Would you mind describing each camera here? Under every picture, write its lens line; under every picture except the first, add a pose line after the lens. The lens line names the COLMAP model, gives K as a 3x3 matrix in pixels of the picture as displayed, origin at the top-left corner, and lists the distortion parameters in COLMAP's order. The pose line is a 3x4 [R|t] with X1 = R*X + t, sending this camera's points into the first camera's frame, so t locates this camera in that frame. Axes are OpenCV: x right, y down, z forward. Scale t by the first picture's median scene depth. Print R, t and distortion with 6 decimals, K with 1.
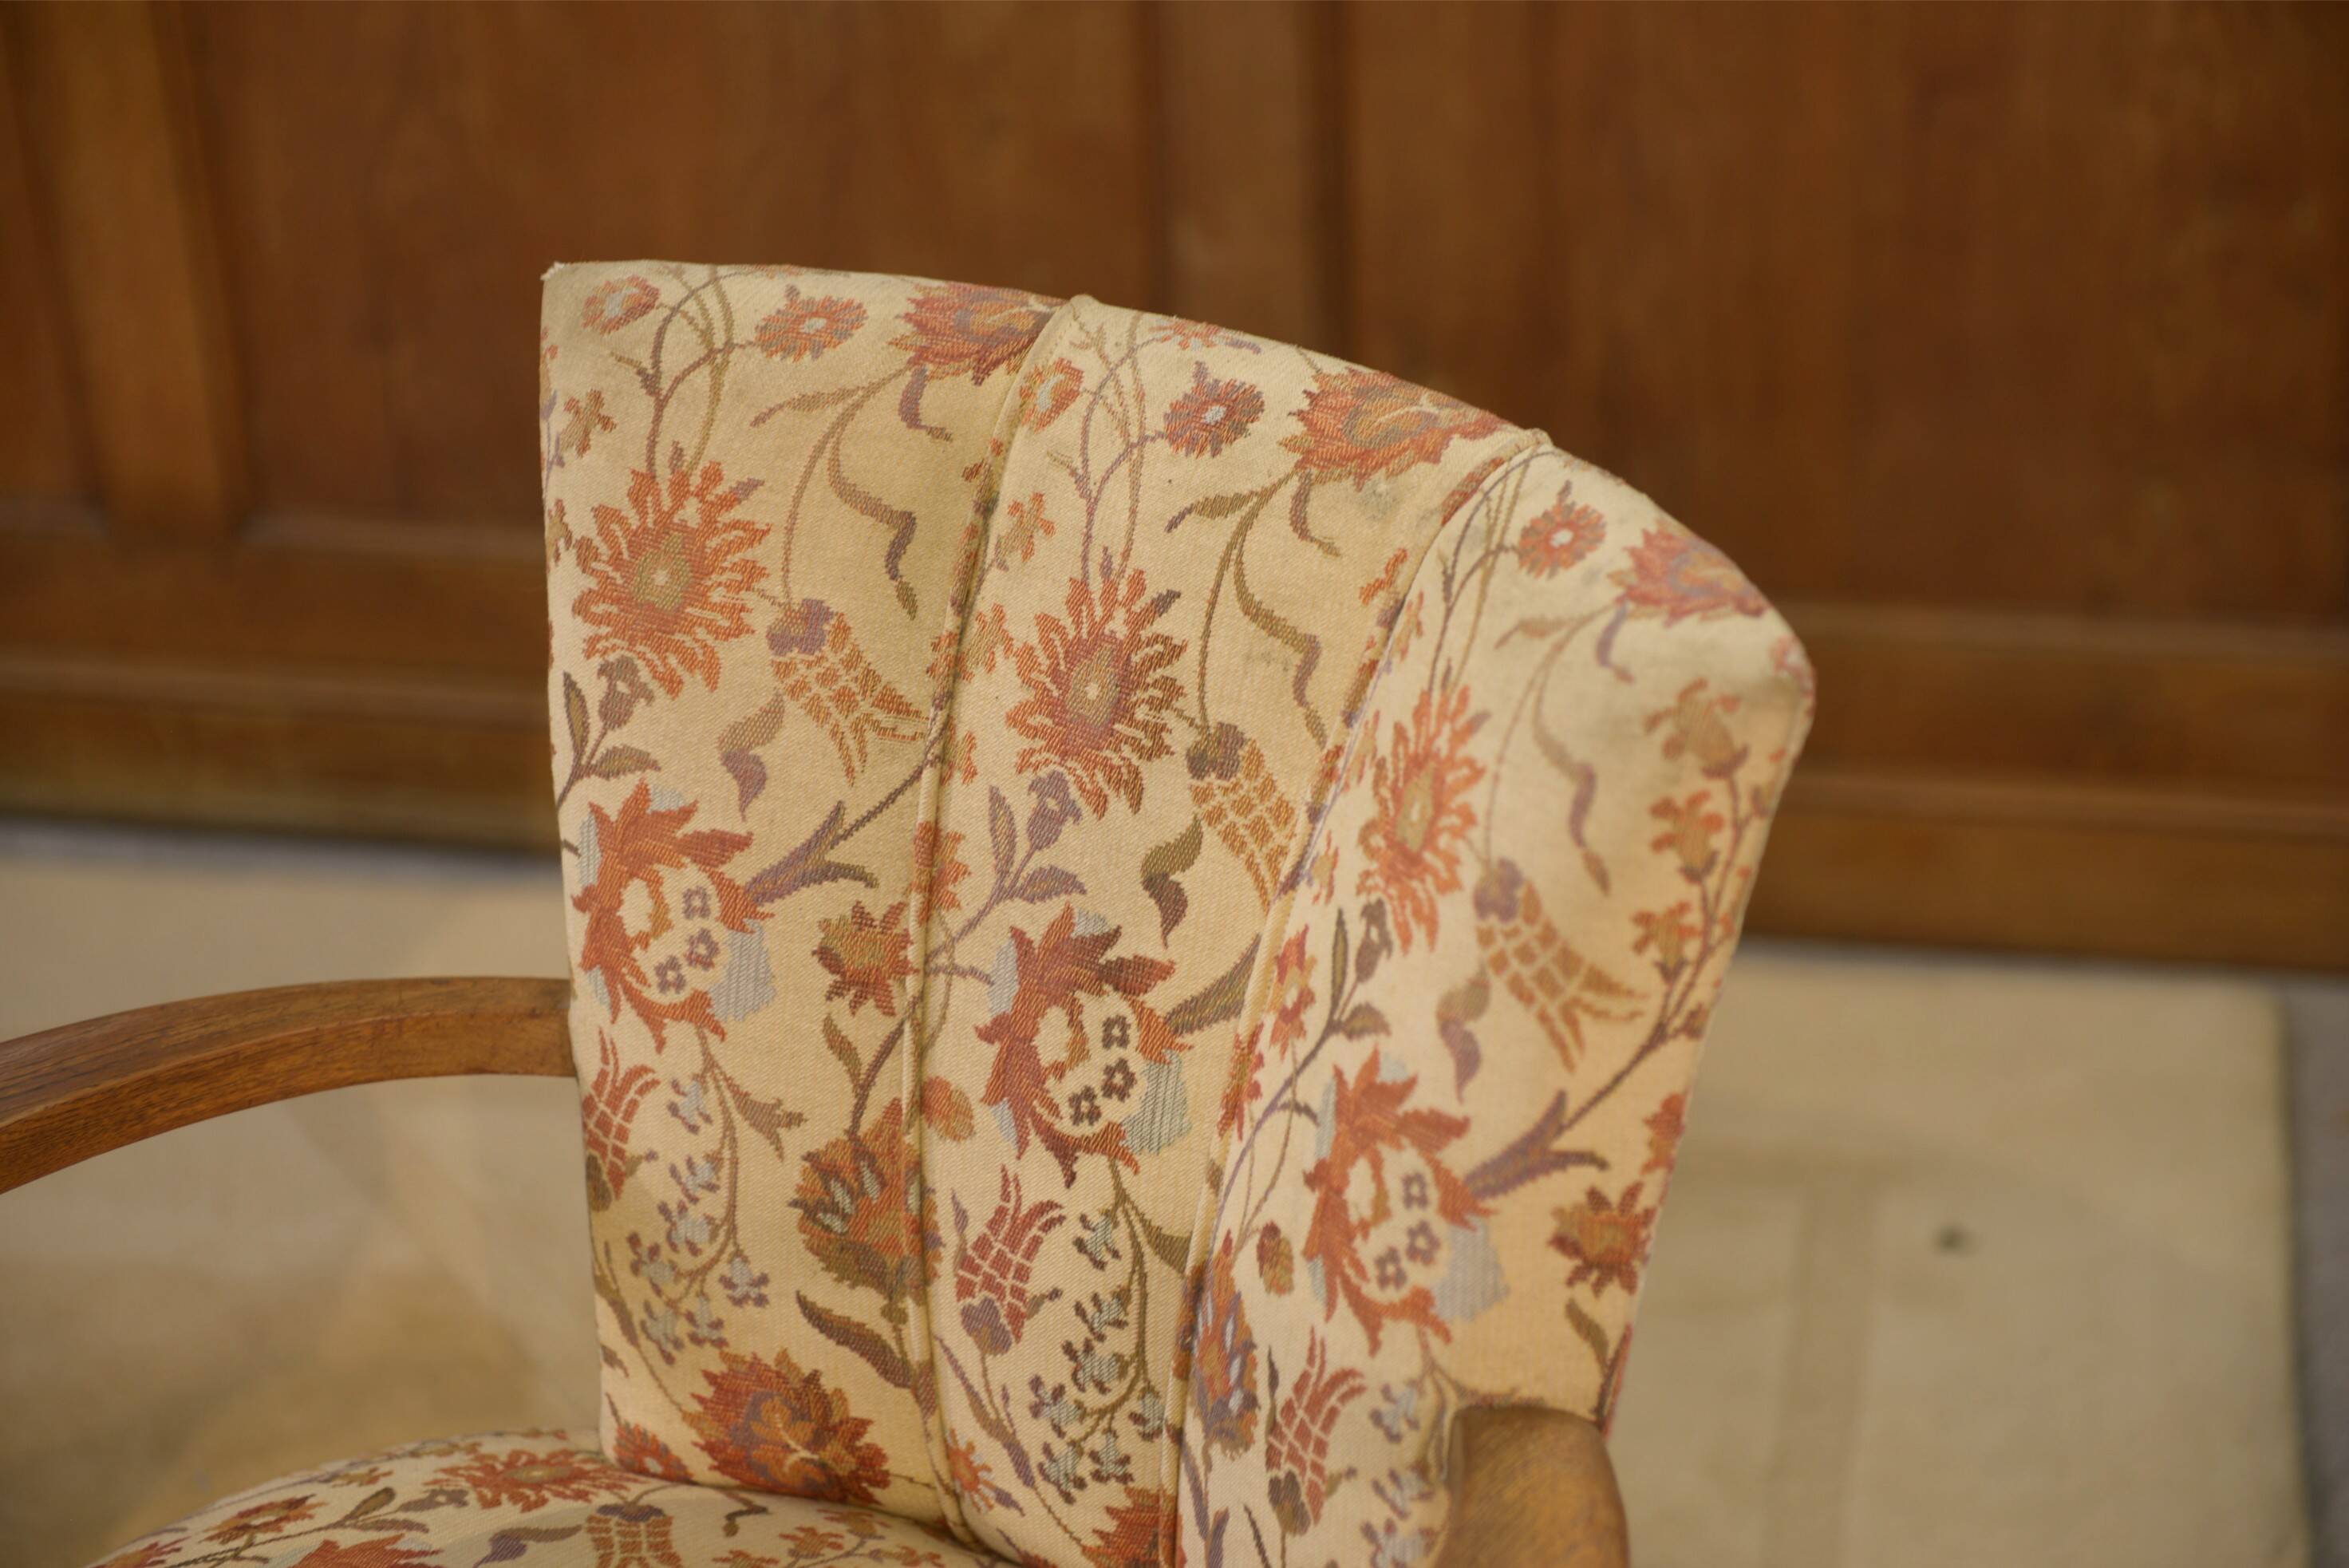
lens RADIAL K [[4480.9, 0, 1170.4], [0, 4480.9, 779.6], [0, 0, 1]] dist [0.106656, 0.000000]
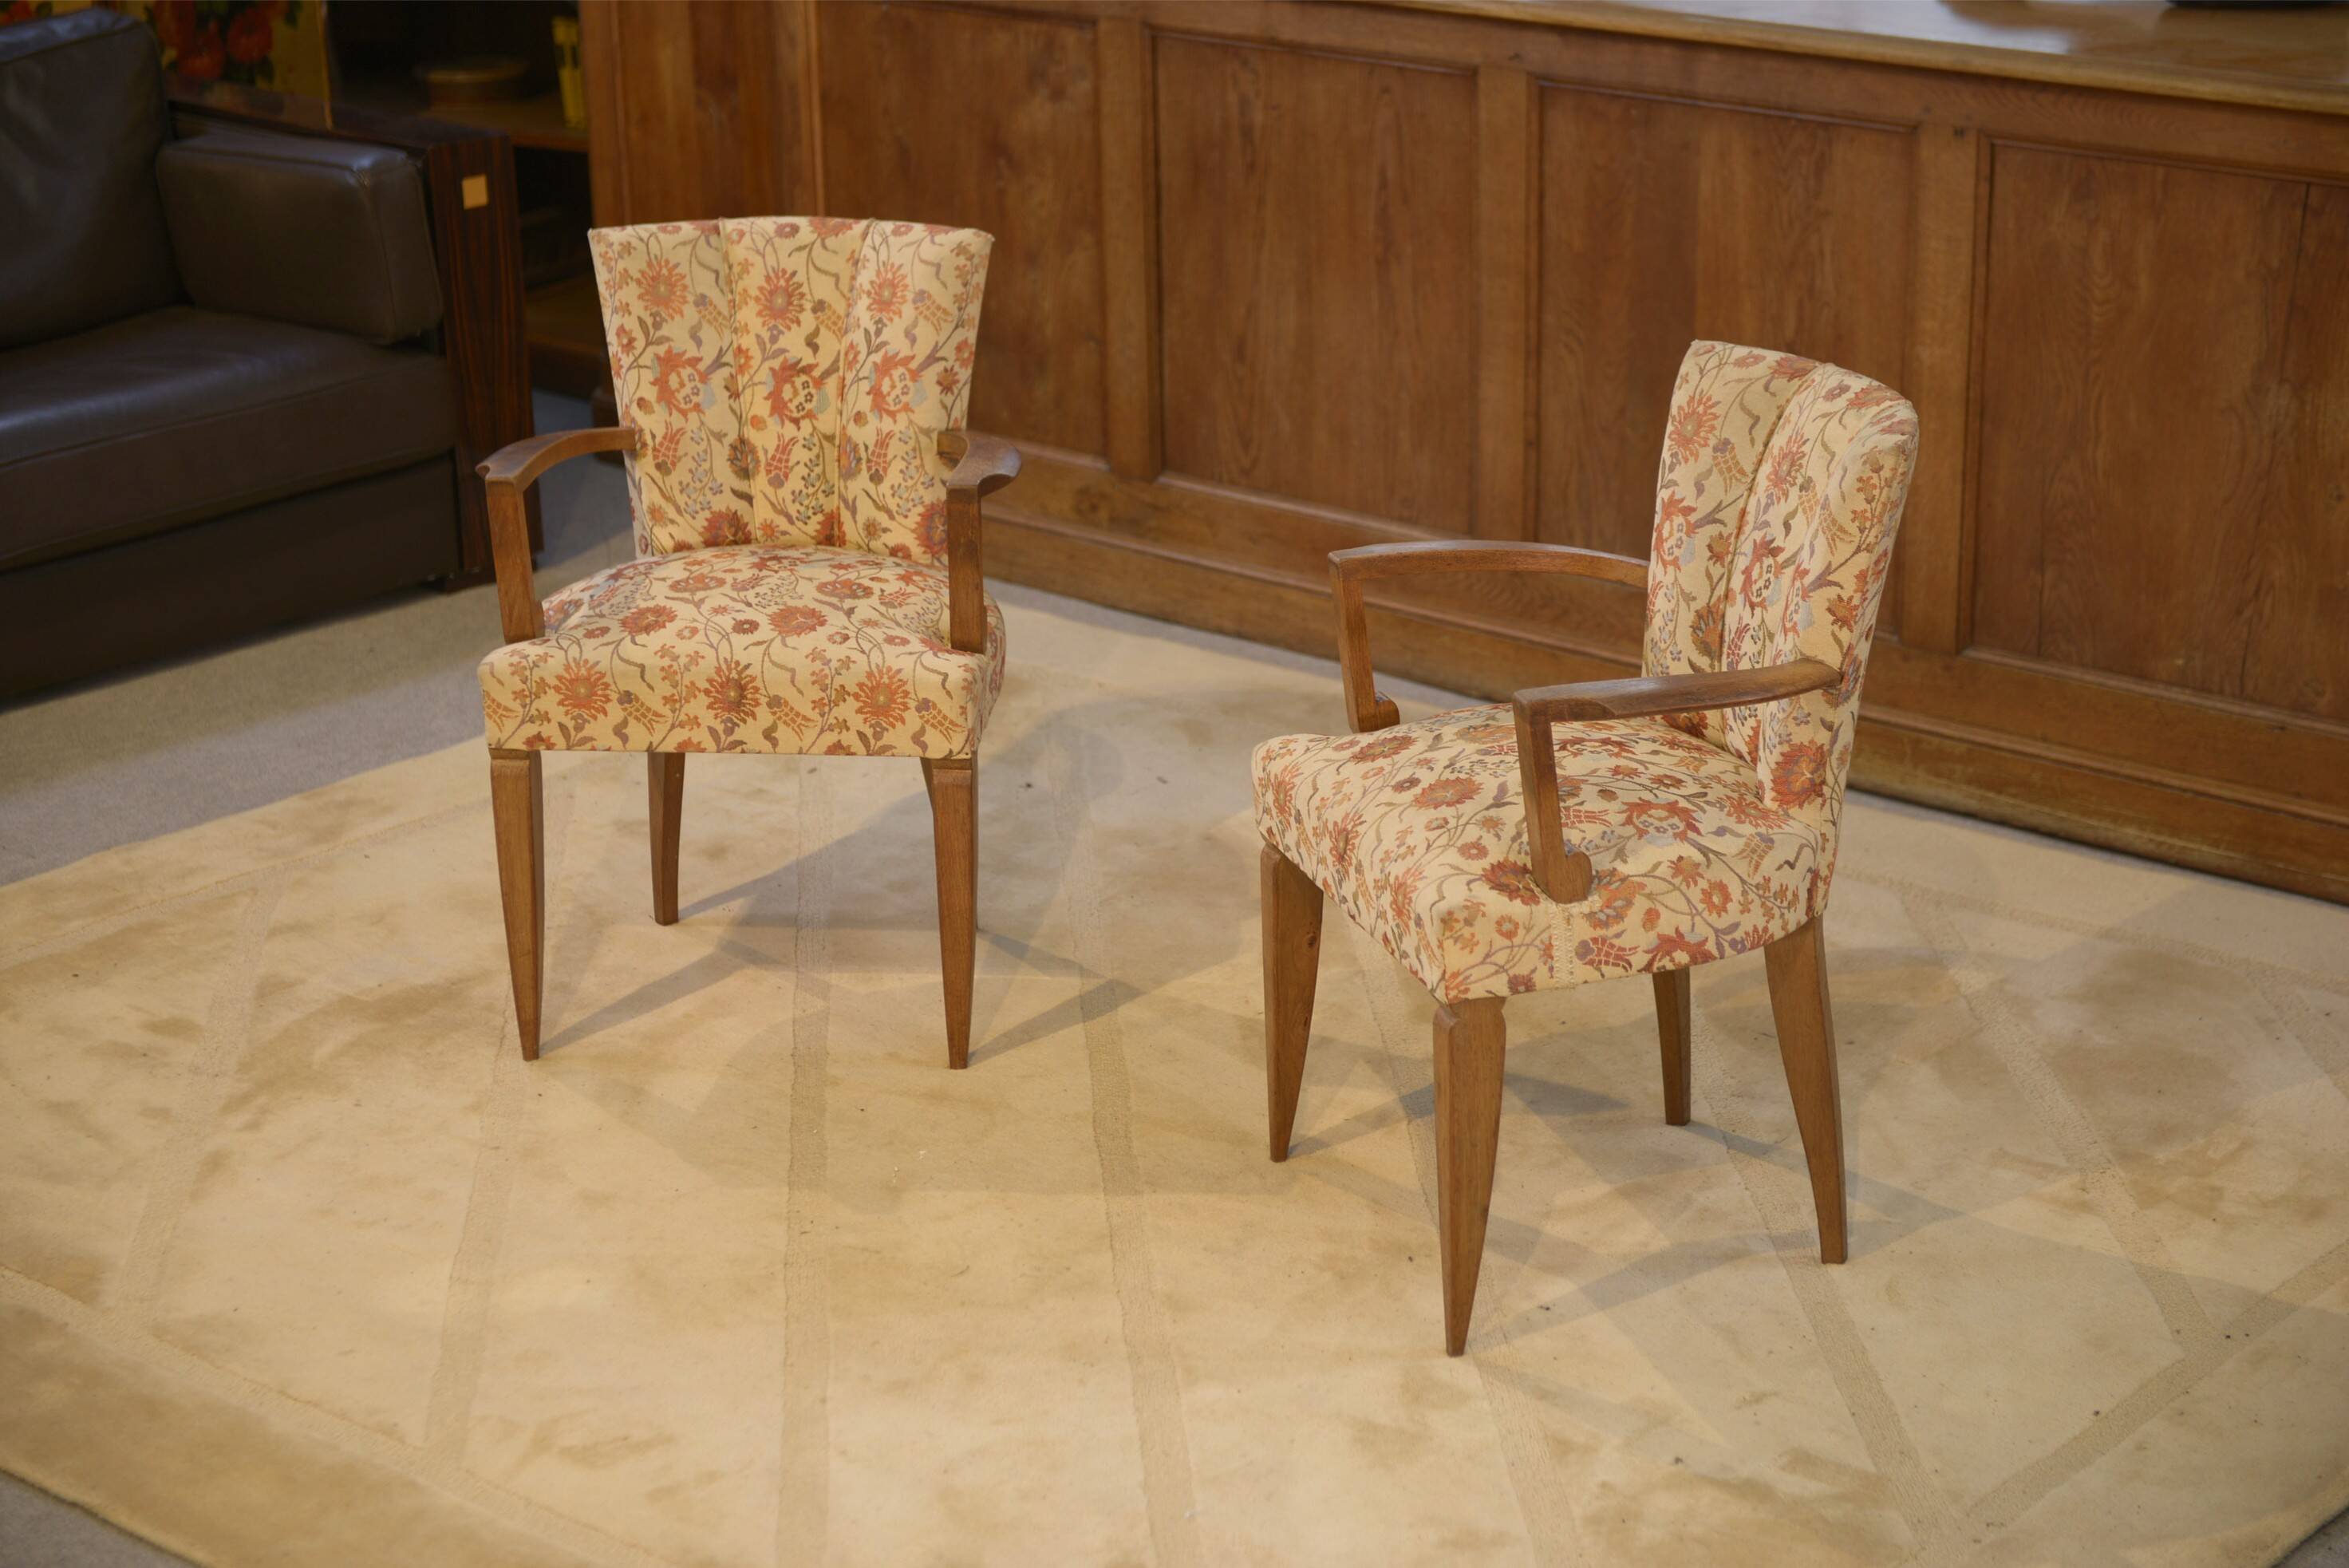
lens RADIAL K [[4480.9, 0, 1173.1], [0, 4480.9, 786.4], [0, 0, 1]] dist [0.106656, 0.000000]
pose [[0.845257, 0.173934, -0.505259, 1.298104], [-0.245523, 0.966238, -0.078116, 0.569186], [0.474614, 0.190081, 0.859425, -1.999692]]
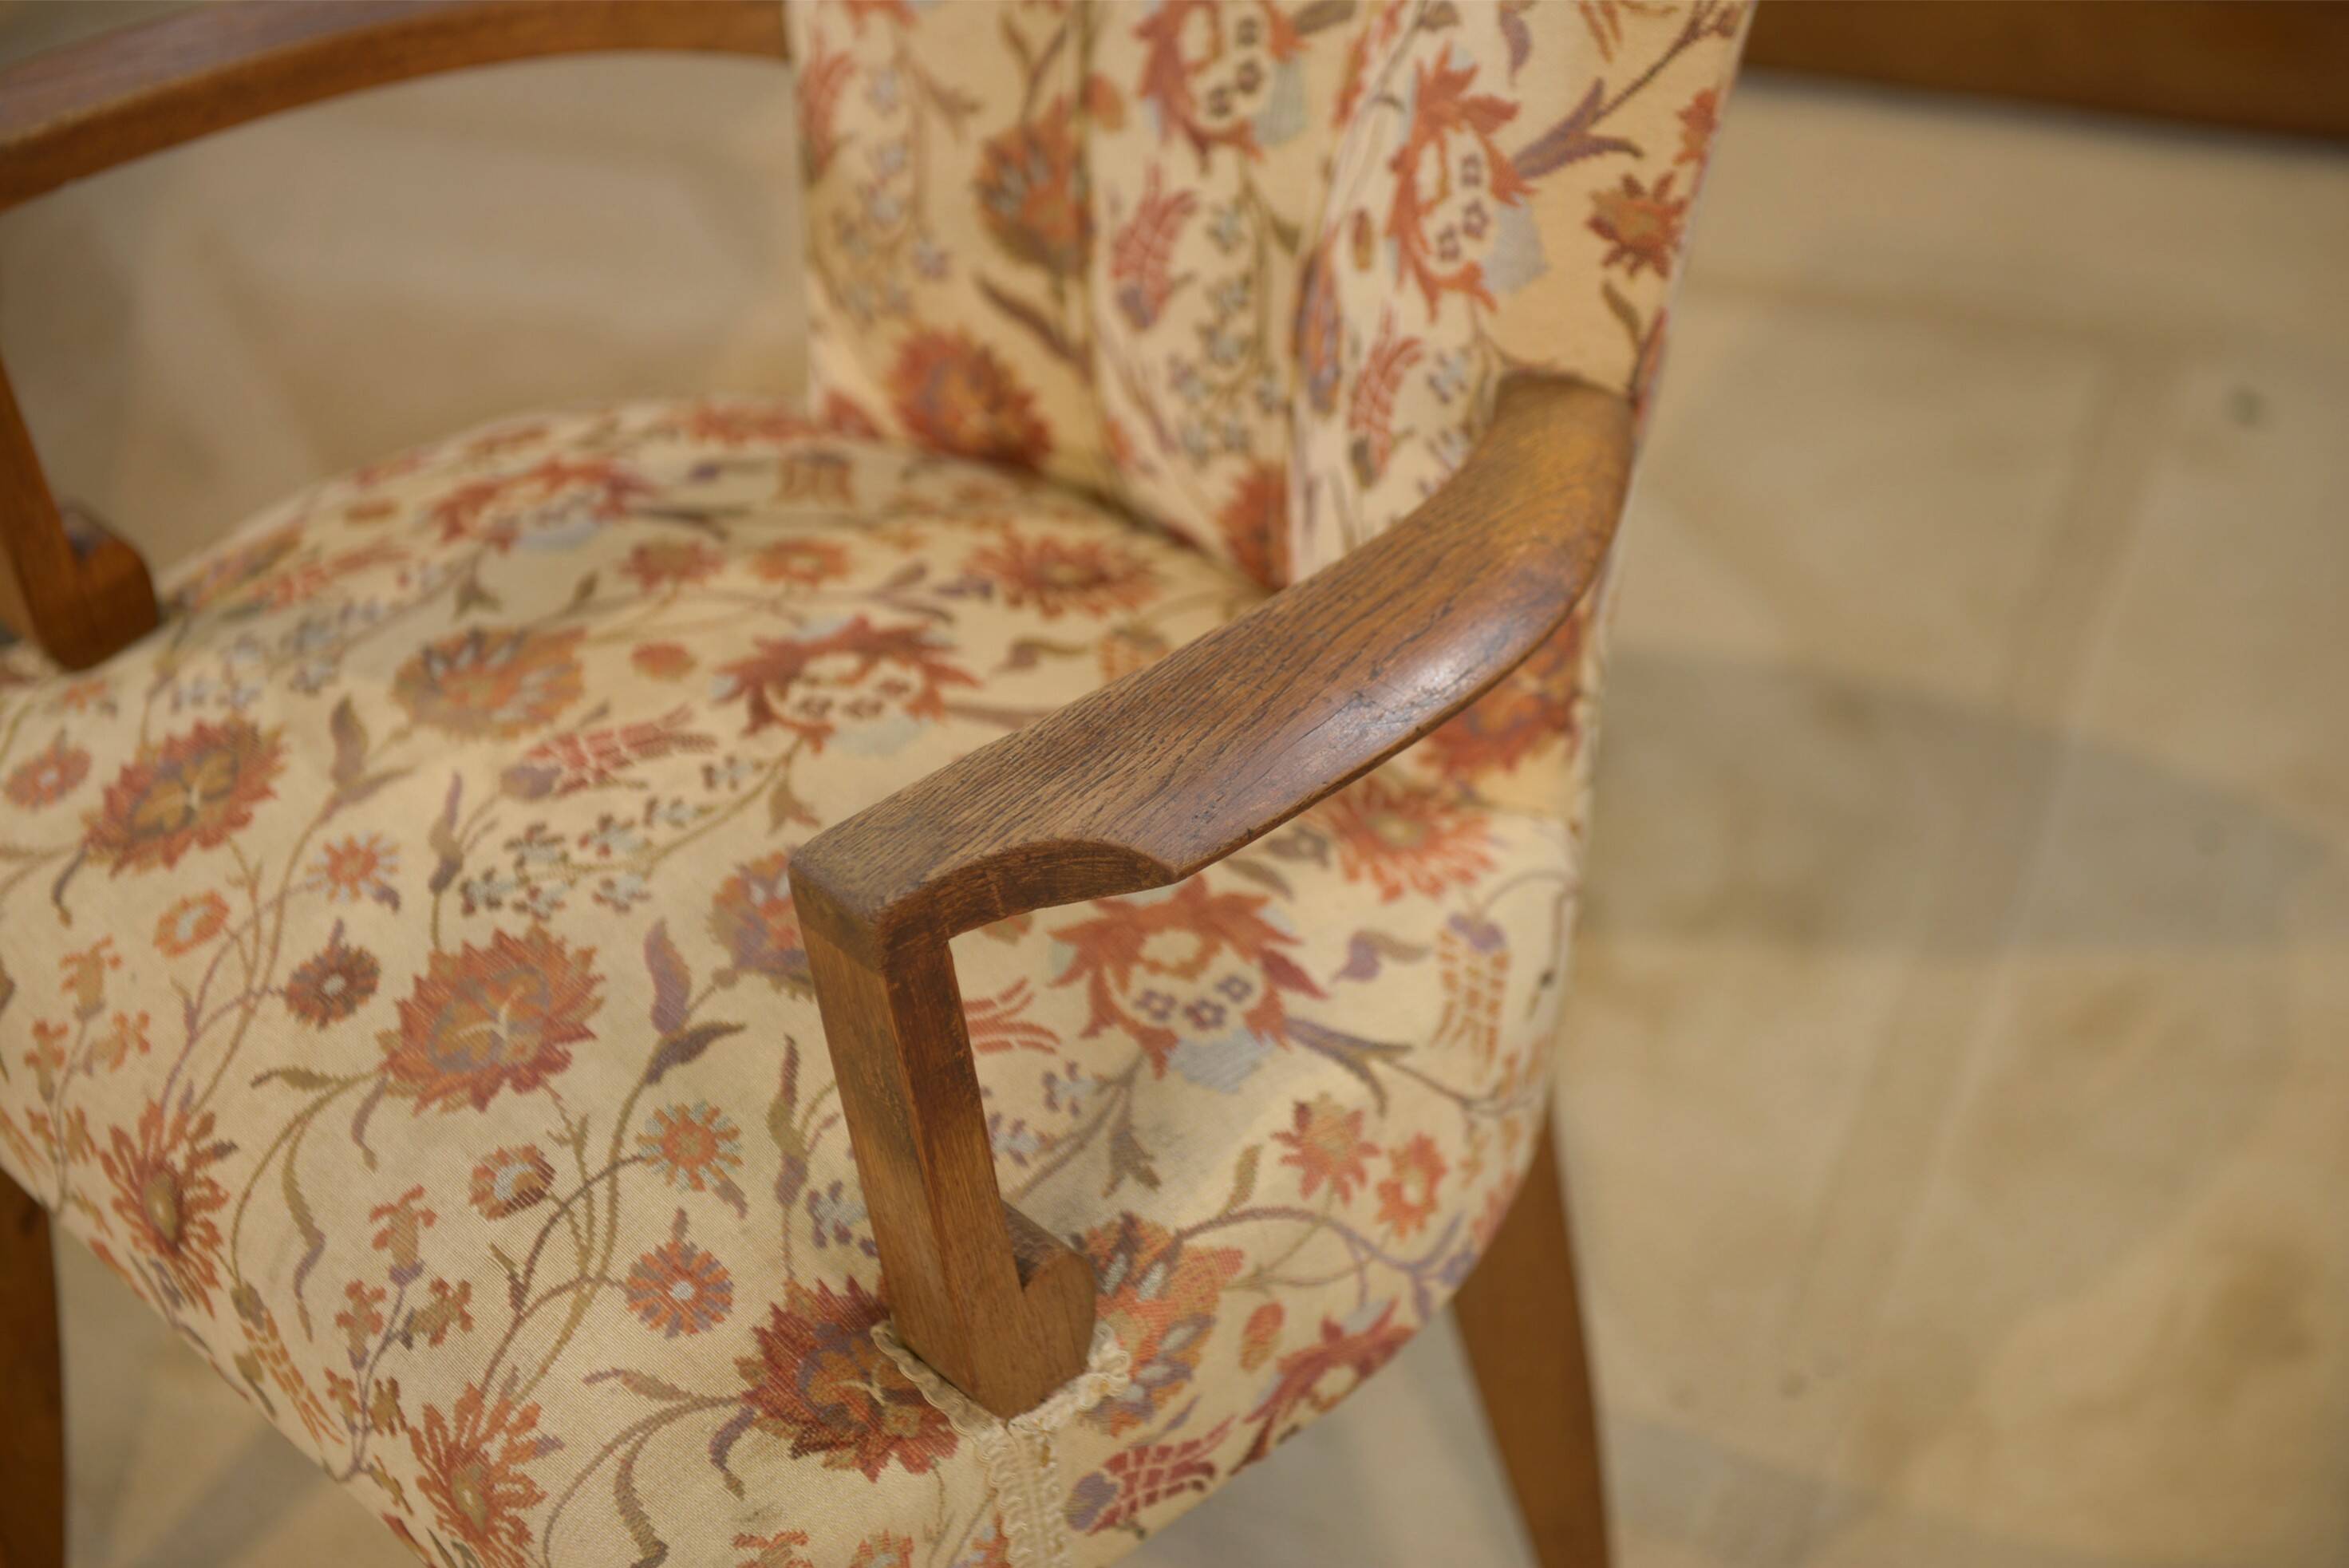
lens RADIAL K [[4480.9, 0, 1175.9], [0, 4480.9, 777.9], [0, 0, 1]] dist [0.106656, 0.000000]
pose [[0.988776, 0.080465, -0.125888, 0.119991], [-0.059375, 0.984818, 0.163117, 0.056488], [0.137102, -0.153812, 0.978542, -0.097568]]
